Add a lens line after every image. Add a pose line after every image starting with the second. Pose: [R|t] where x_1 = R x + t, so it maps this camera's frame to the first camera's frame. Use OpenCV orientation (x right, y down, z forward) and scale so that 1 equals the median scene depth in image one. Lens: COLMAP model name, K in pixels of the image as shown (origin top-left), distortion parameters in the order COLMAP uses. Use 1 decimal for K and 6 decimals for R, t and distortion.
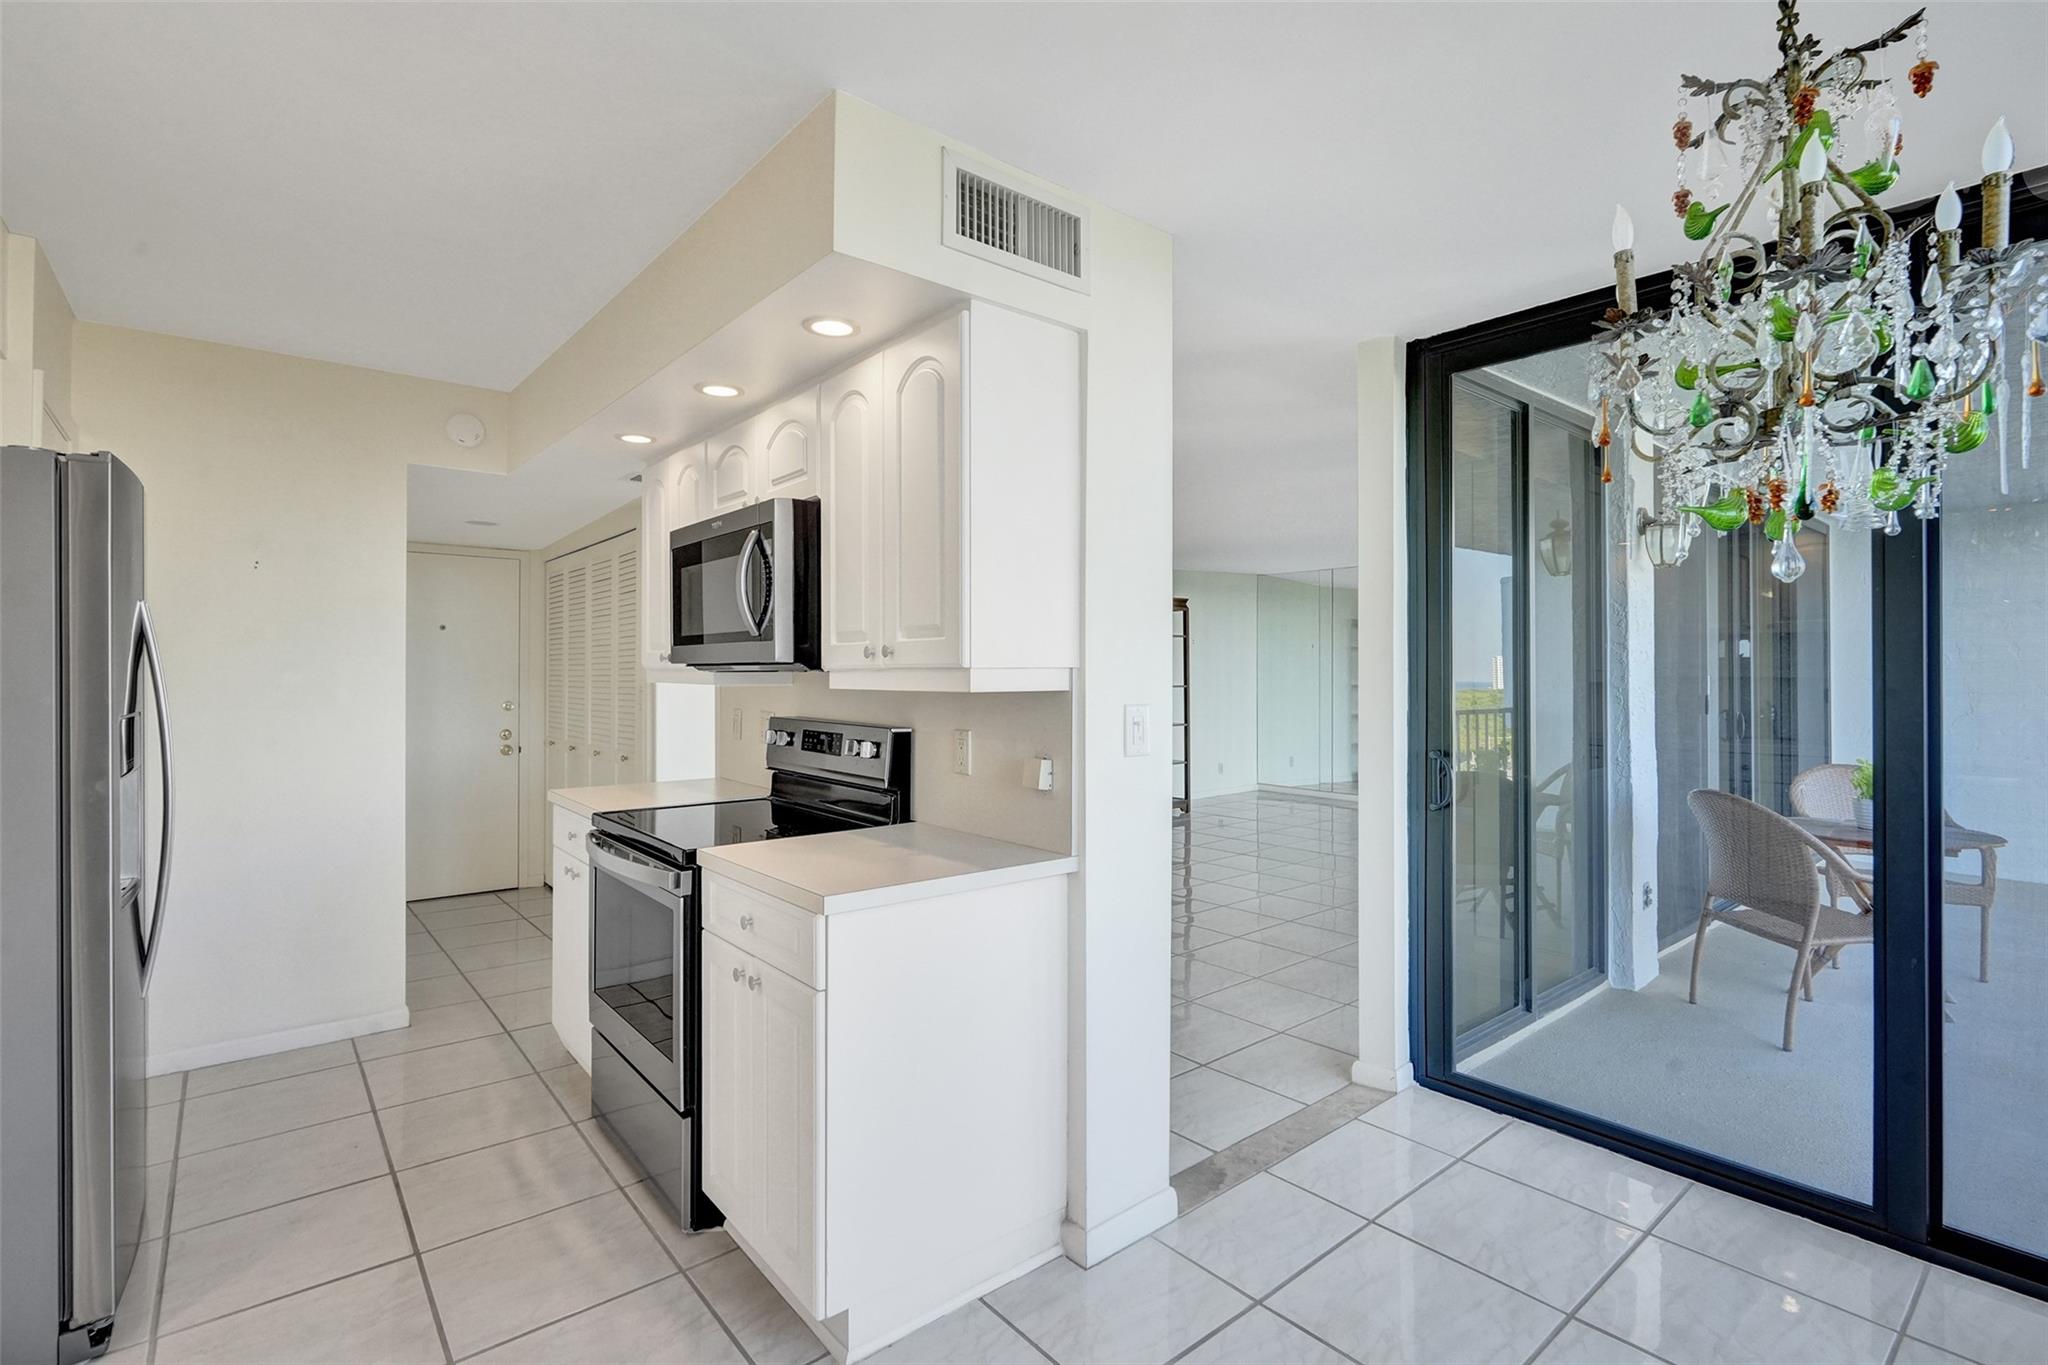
lens RADIAL K [[950.4, 0, 1024.1], [0, 950.4, 670.6], [0, 0, 1]] dist [-0.001359, -0.000923]
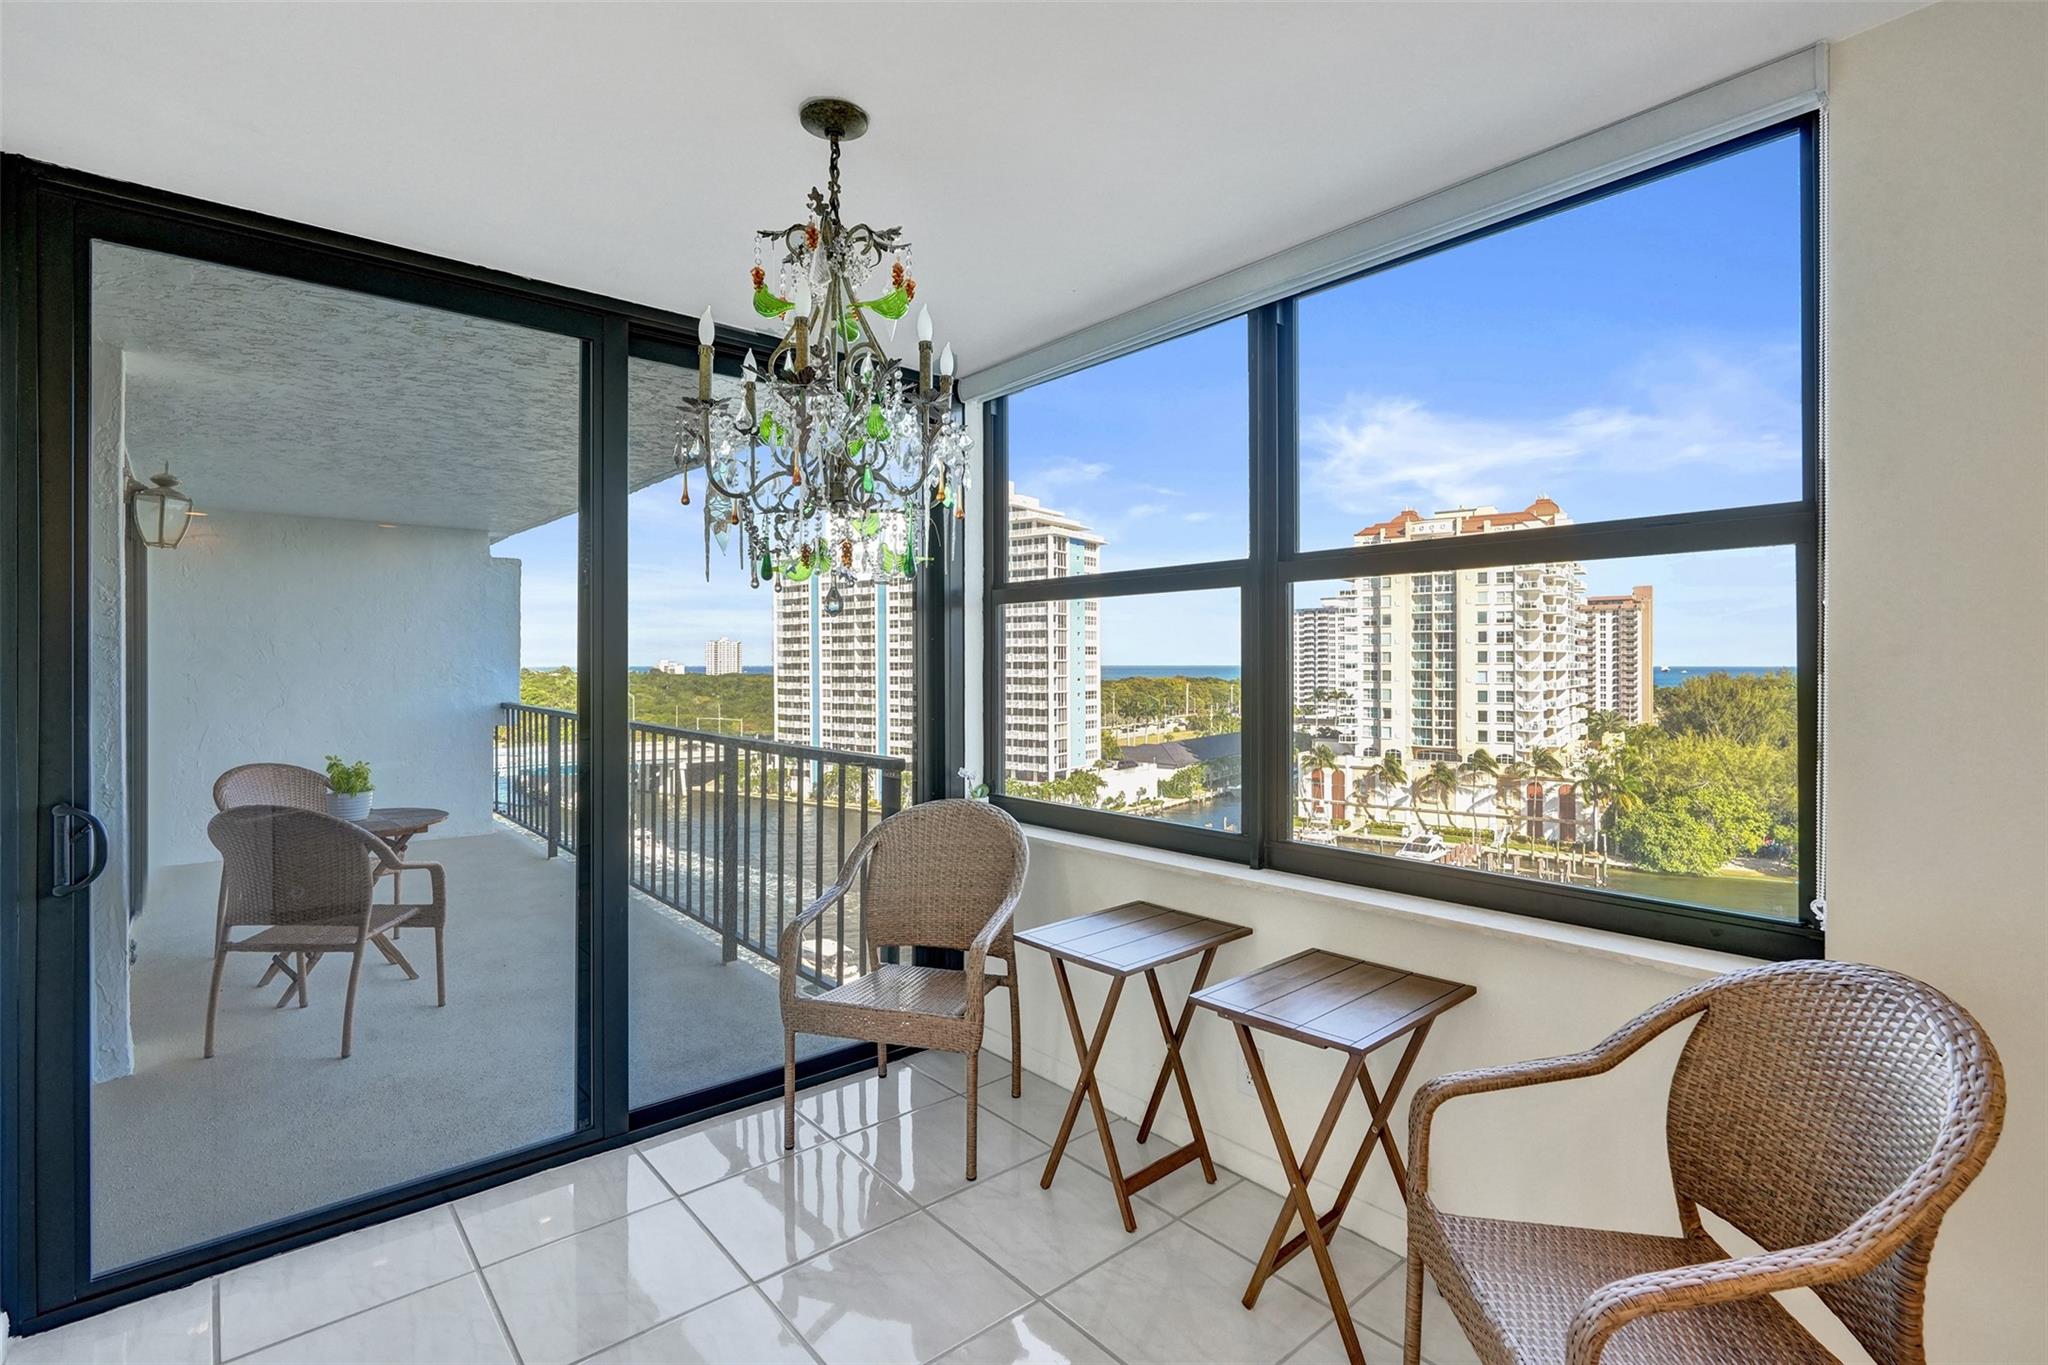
lens RADIAL K [[950.4, 0, 1024.1], [0, 950.4, 670.6], [0, 0, 1]] dist [-0.001359, -0.000923]
pose [[-0.014134, -0.007039, 0.999875, -0.296121], [-0.002174, 0.999973, 0.007009, -0.020734], [-0.999898, -0.002074, -0.014149, 0.449076]]
